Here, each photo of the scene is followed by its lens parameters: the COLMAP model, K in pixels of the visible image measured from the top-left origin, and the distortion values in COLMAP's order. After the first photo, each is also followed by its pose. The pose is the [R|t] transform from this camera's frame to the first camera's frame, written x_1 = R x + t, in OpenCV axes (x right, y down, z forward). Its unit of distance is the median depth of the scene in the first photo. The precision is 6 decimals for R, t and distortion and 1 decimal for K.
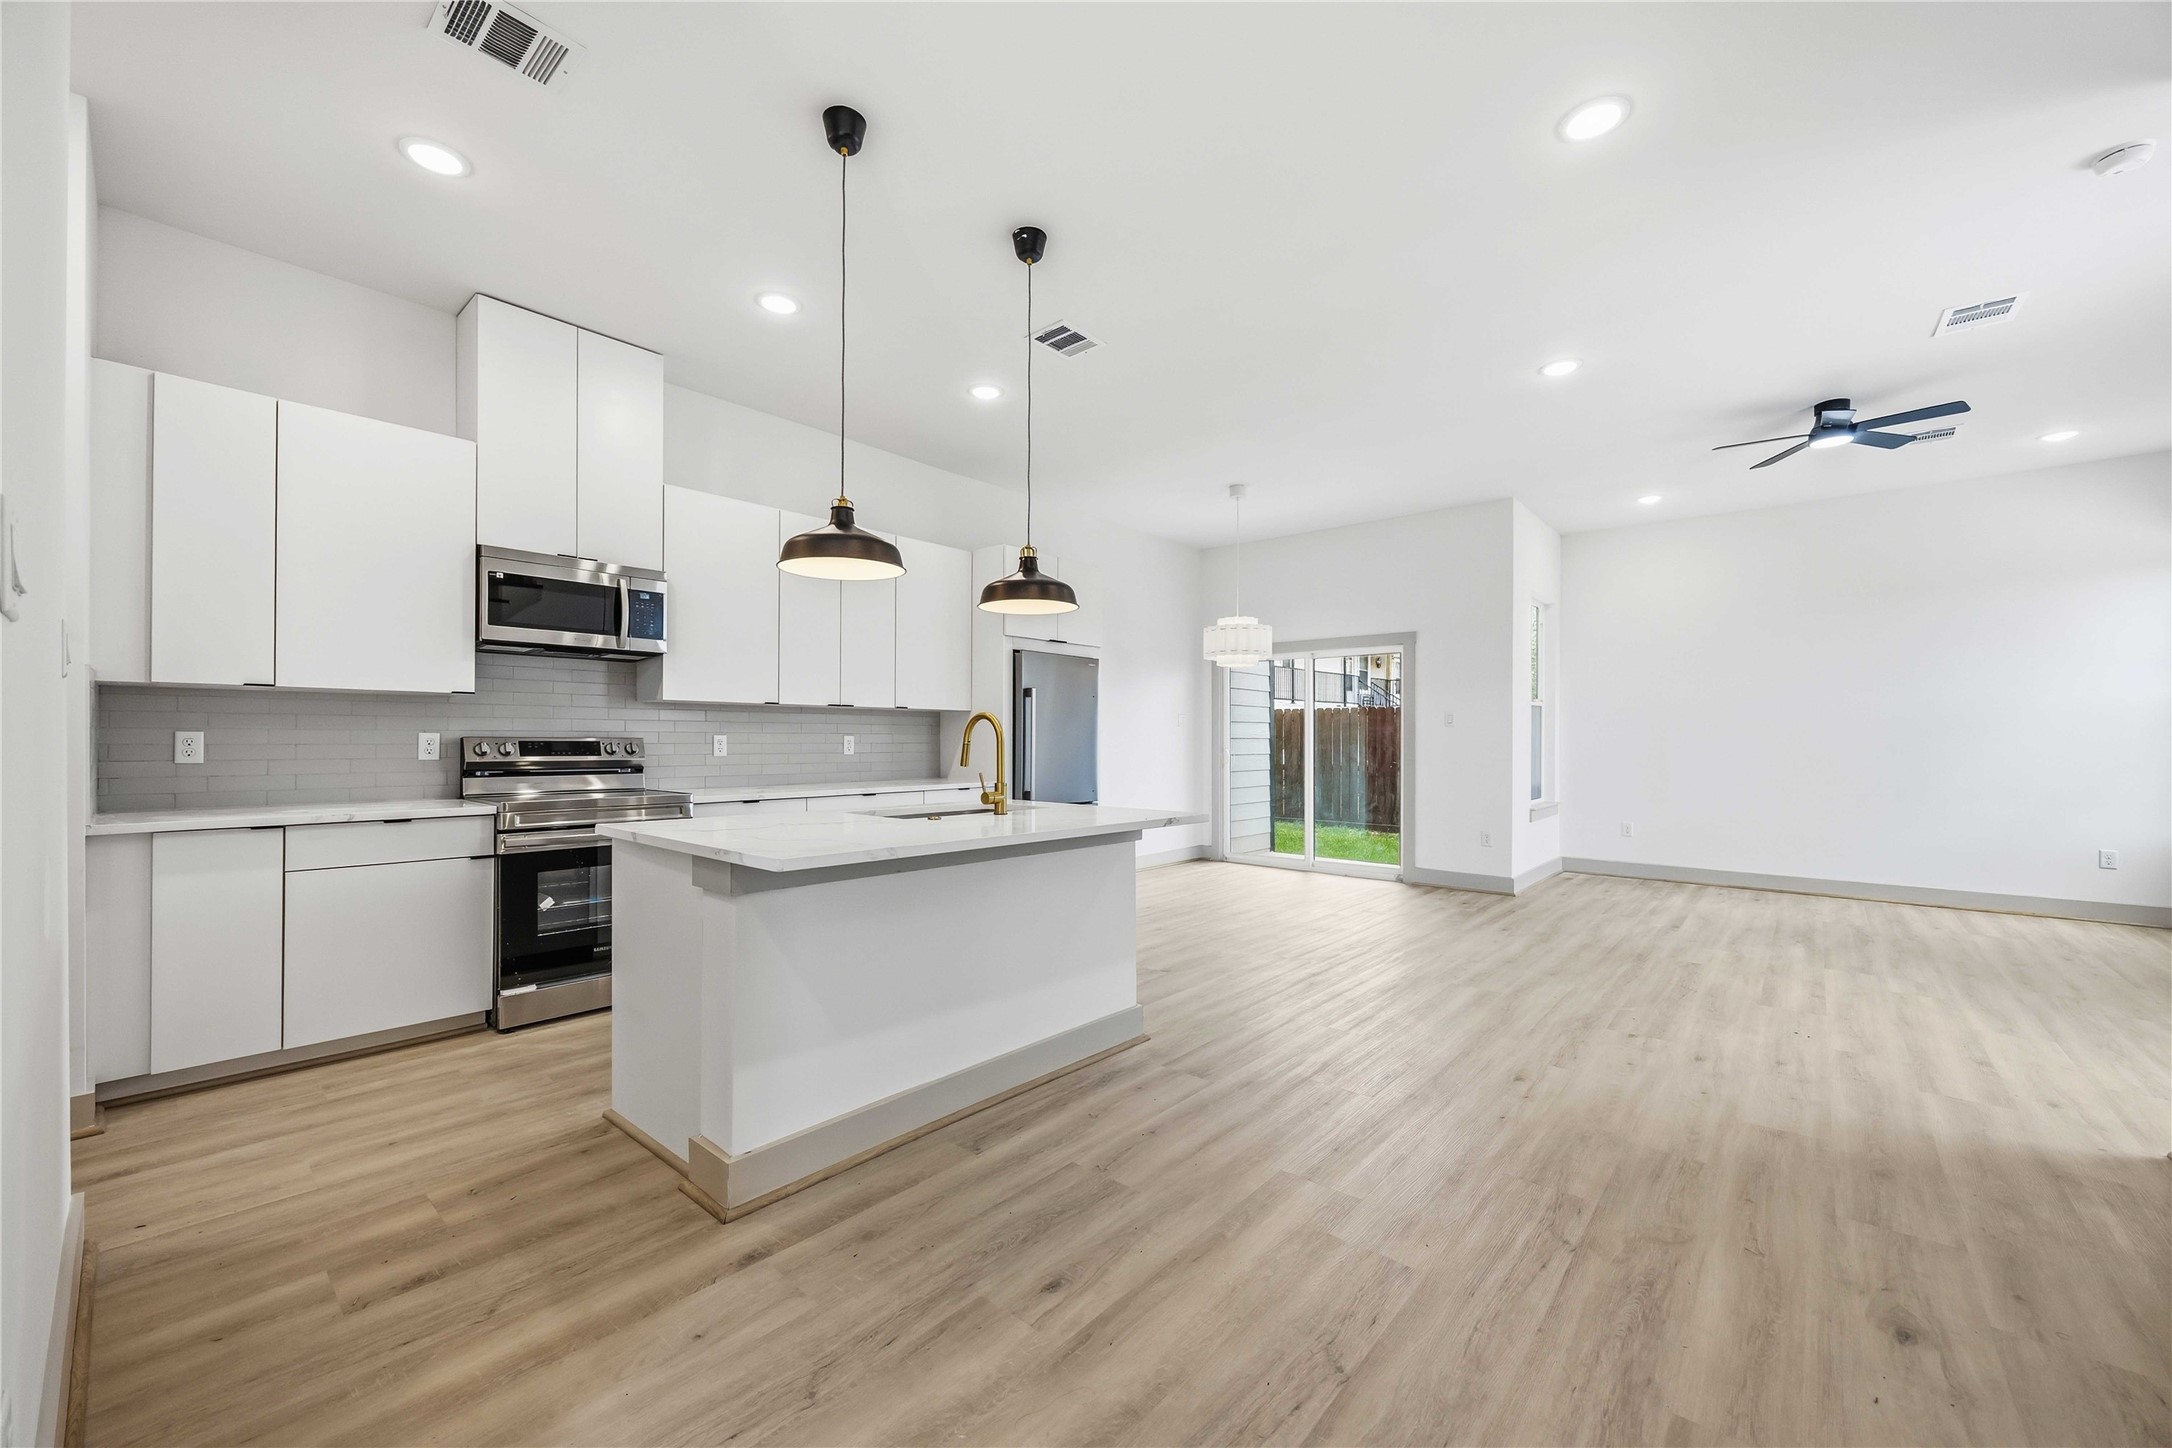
lens RADIAL K [[836.4, 0, 1081.6], [0, 836.4, 732.2], [0, 0, 1]] dist [-0.000785, -0.000551]
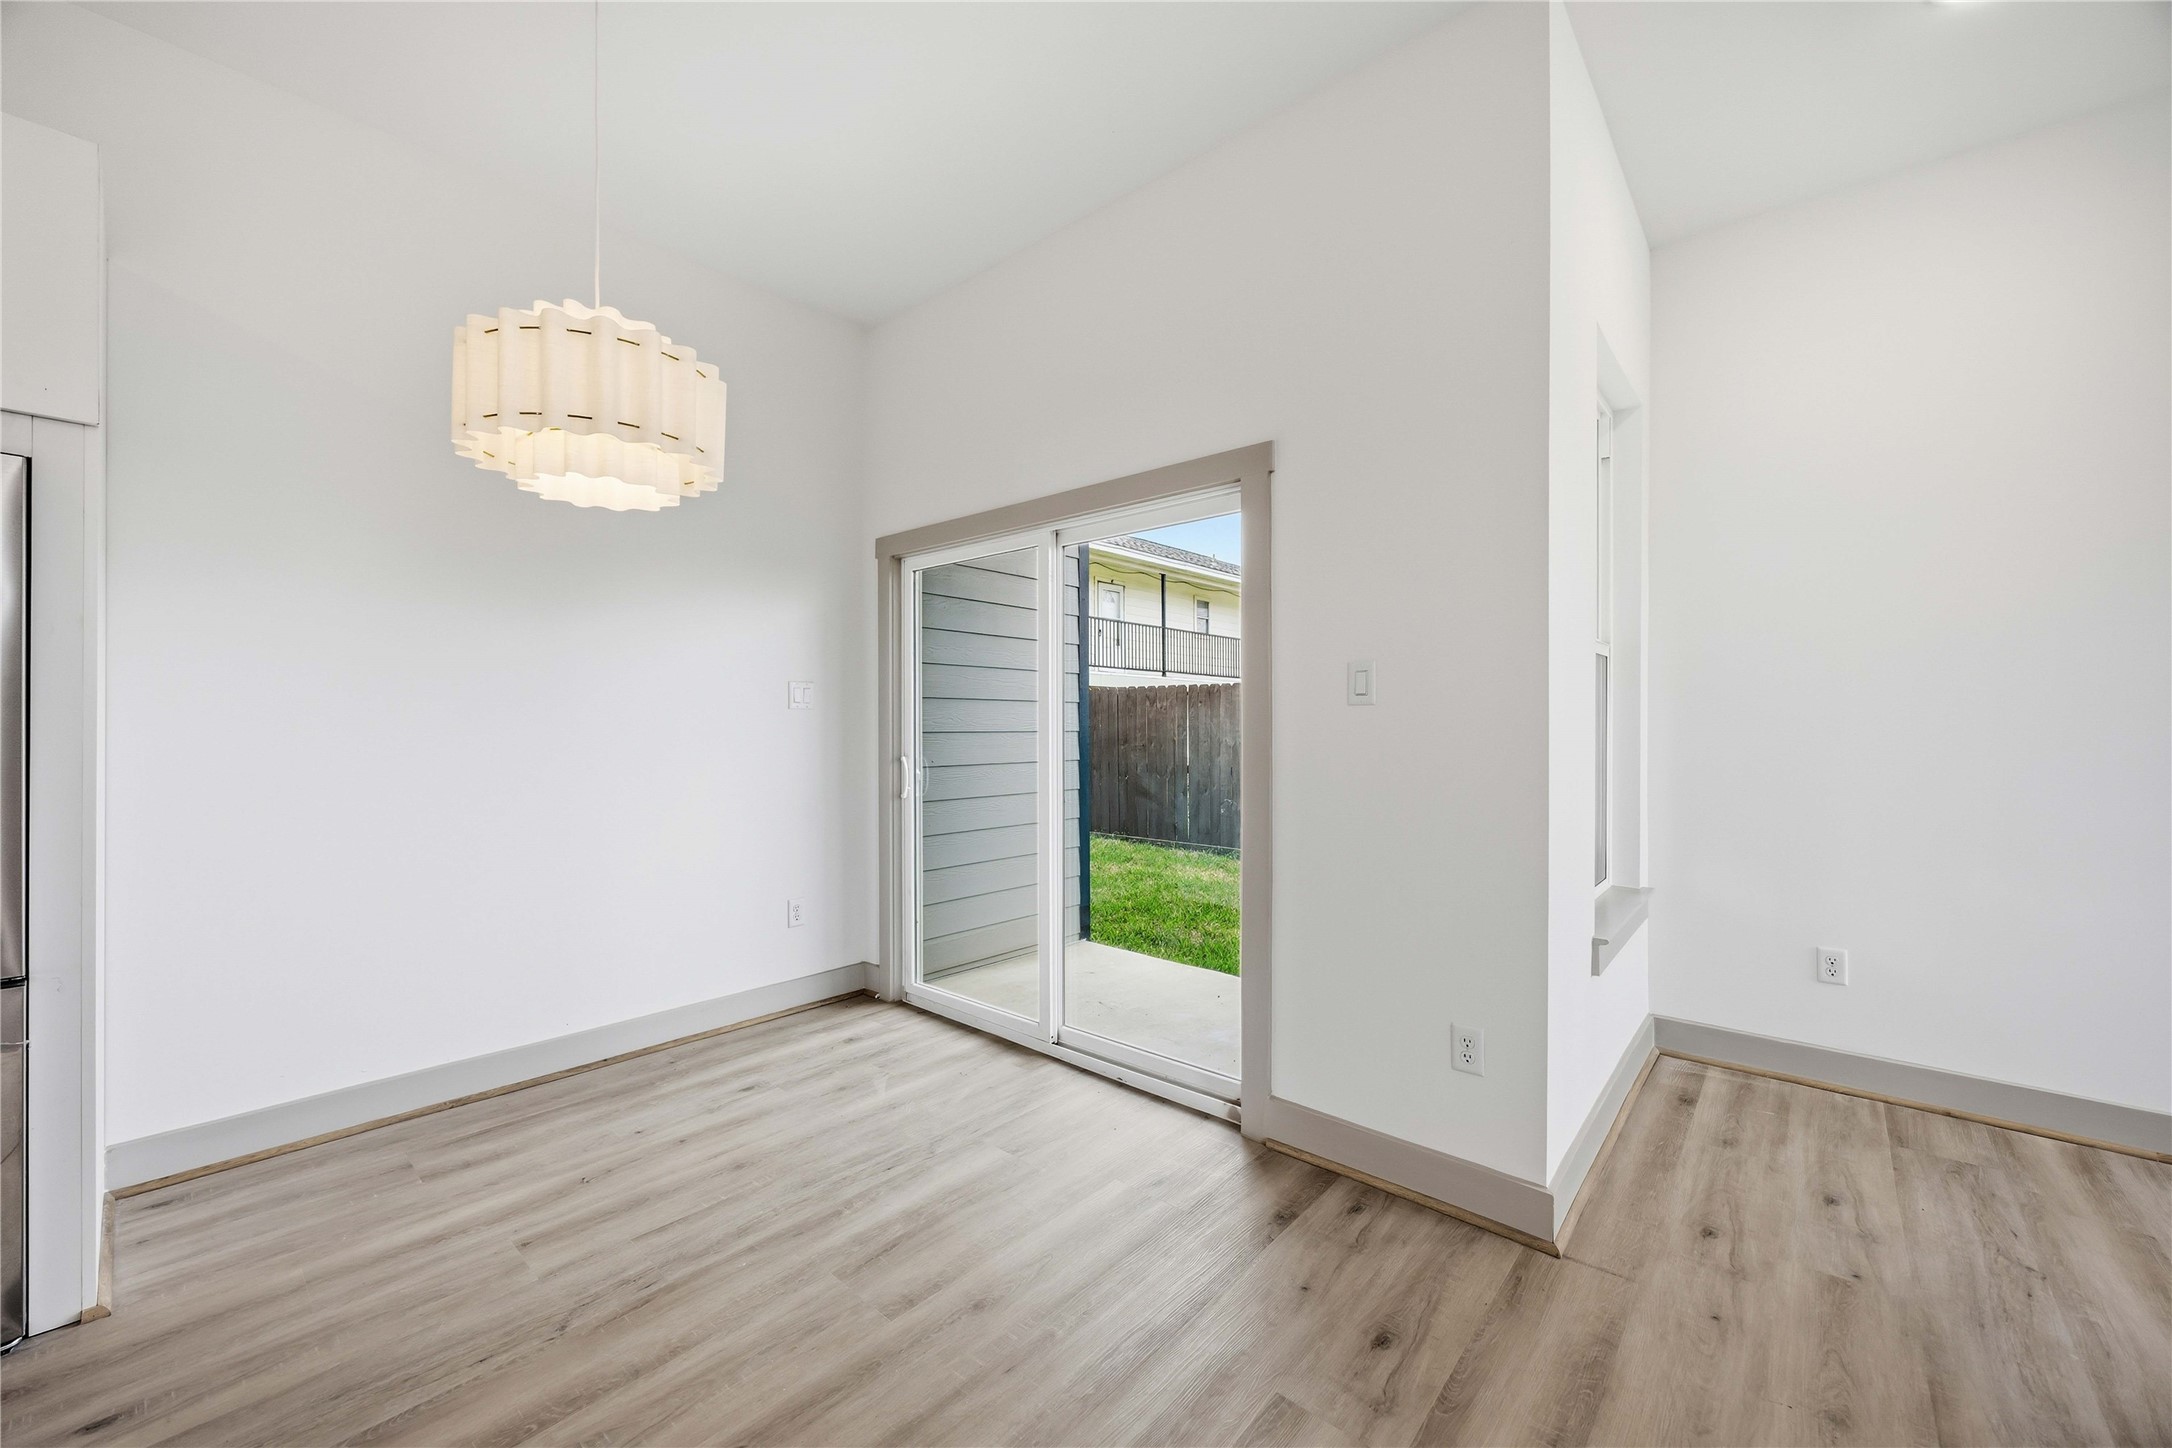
lens RADIAL K [[836.4, 0, 1081.6], [0, 836.4, 732.2], [0, 0, 1]] dist [-0.000785, -0.000551]
pose [[0.999993, -0.002220, -0.003082, 0.618443], [0.002276, 0.999831, 0.018222, -0.004316], [0.003041, -0.018229, 0.999829, 1.245651]]
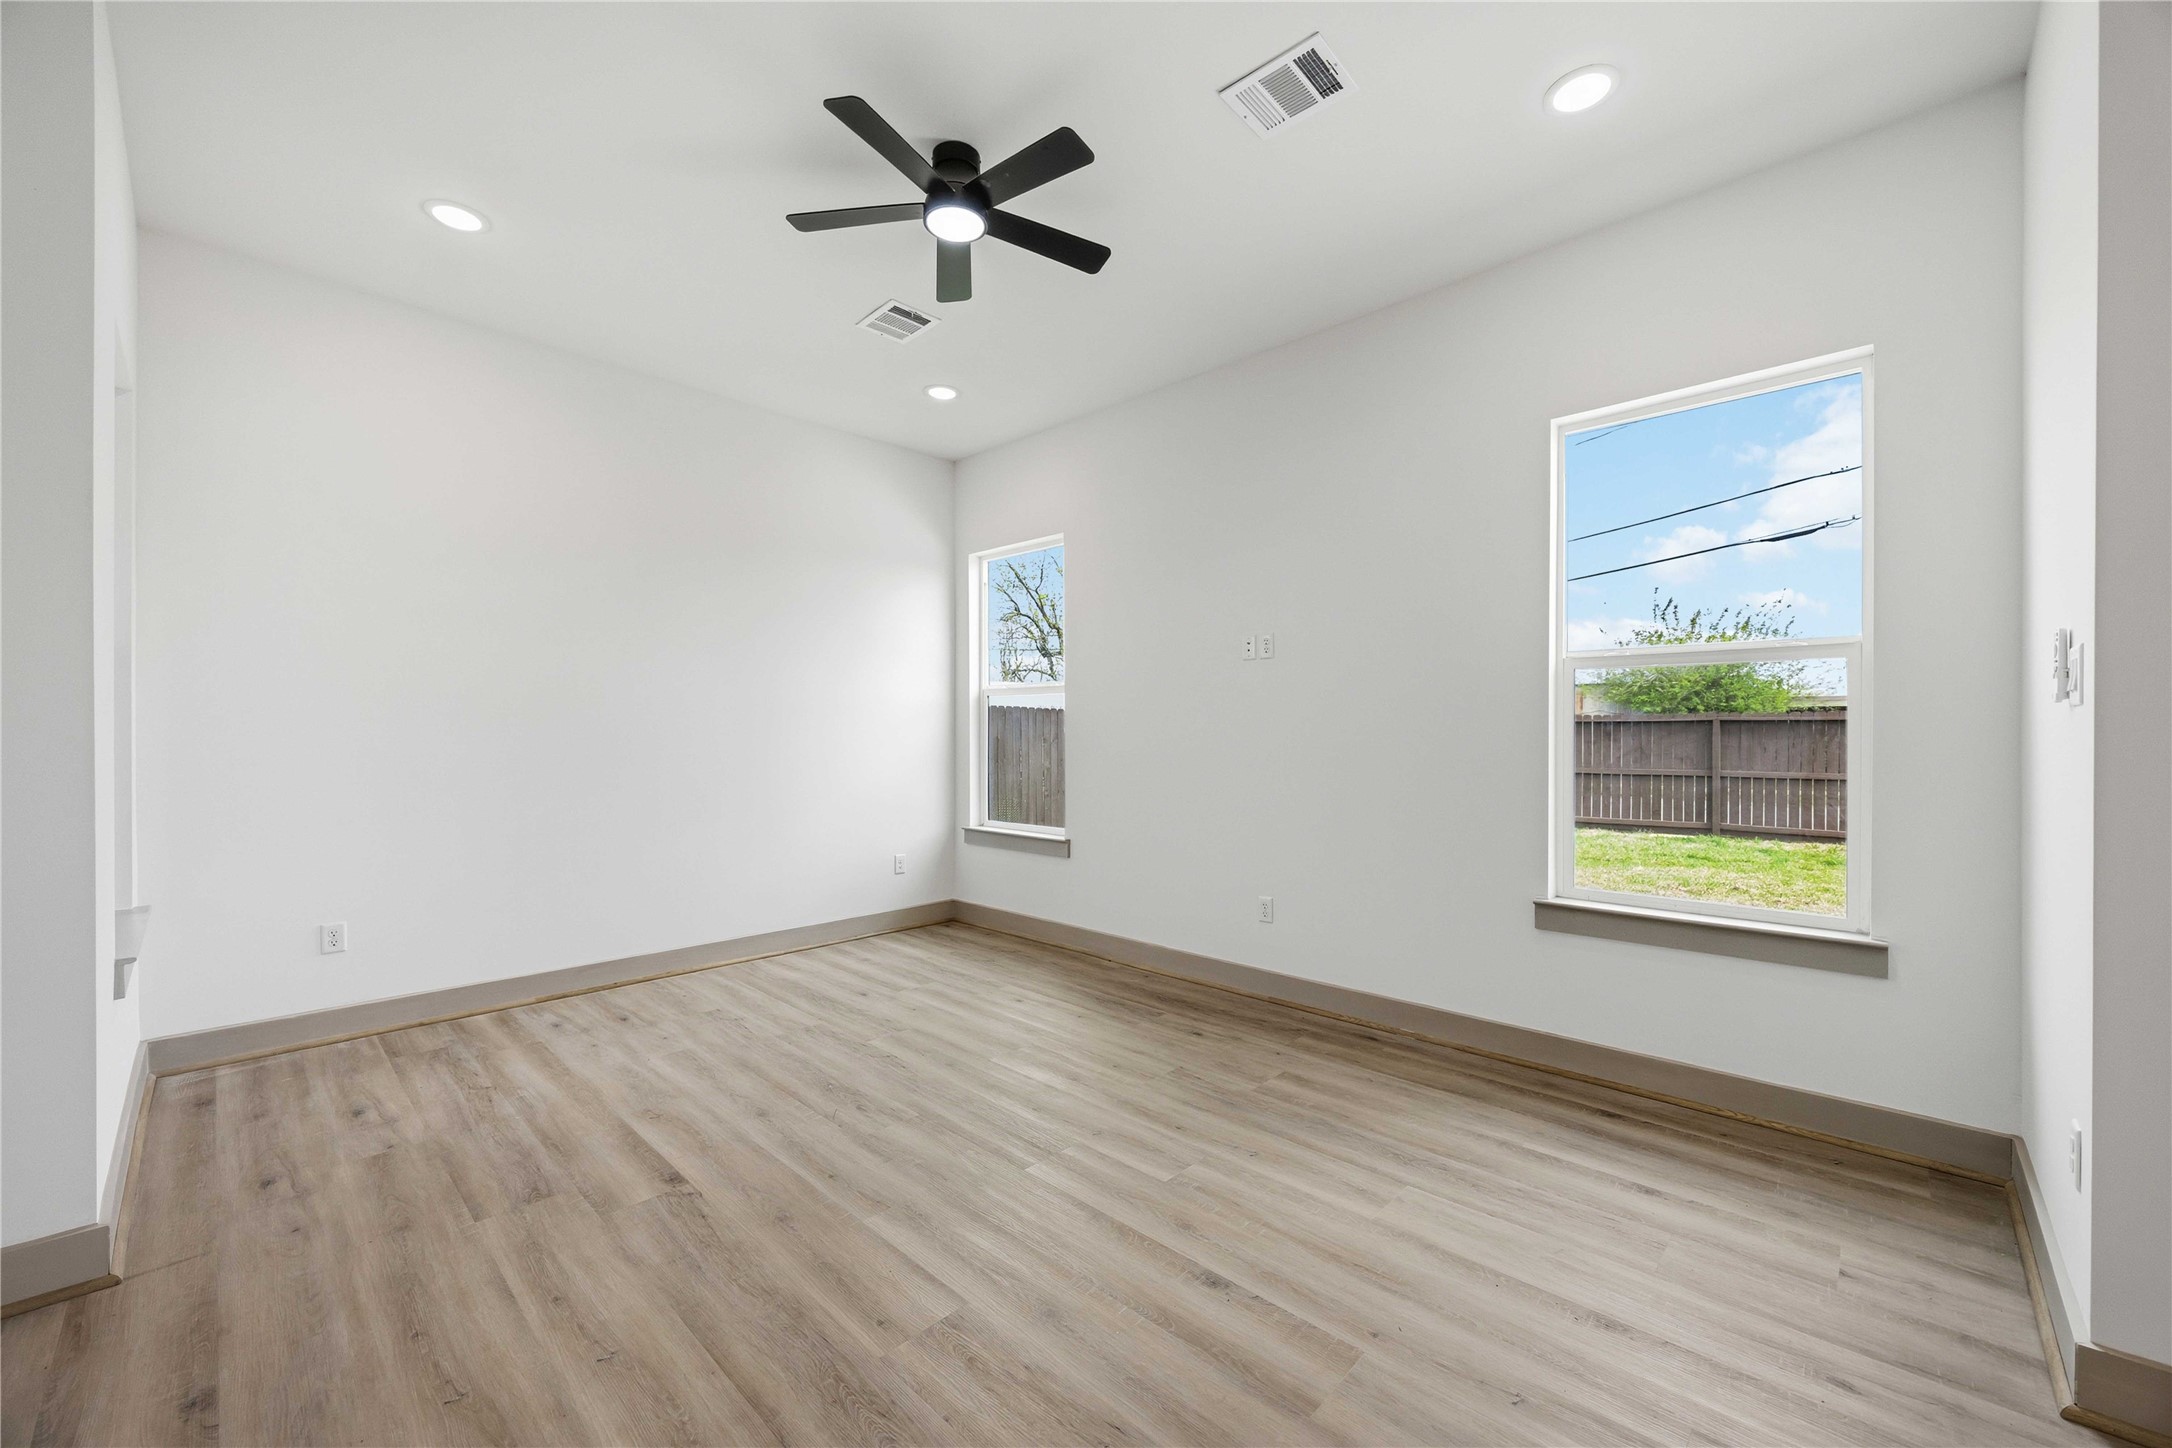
lens RADIAL K [[836.4, 0, 1081.6], [0, 836.4, 732.2], [0, 0, 1]] dist [-0.000785, -0.000551]
pose [[0.046879, -0.000187, 0.998901, 0.429004], [-0.010171, 0.999948, 0.000665, -0.005880], [-0.998849, -0.010191, 0.046875, 1.156148]]
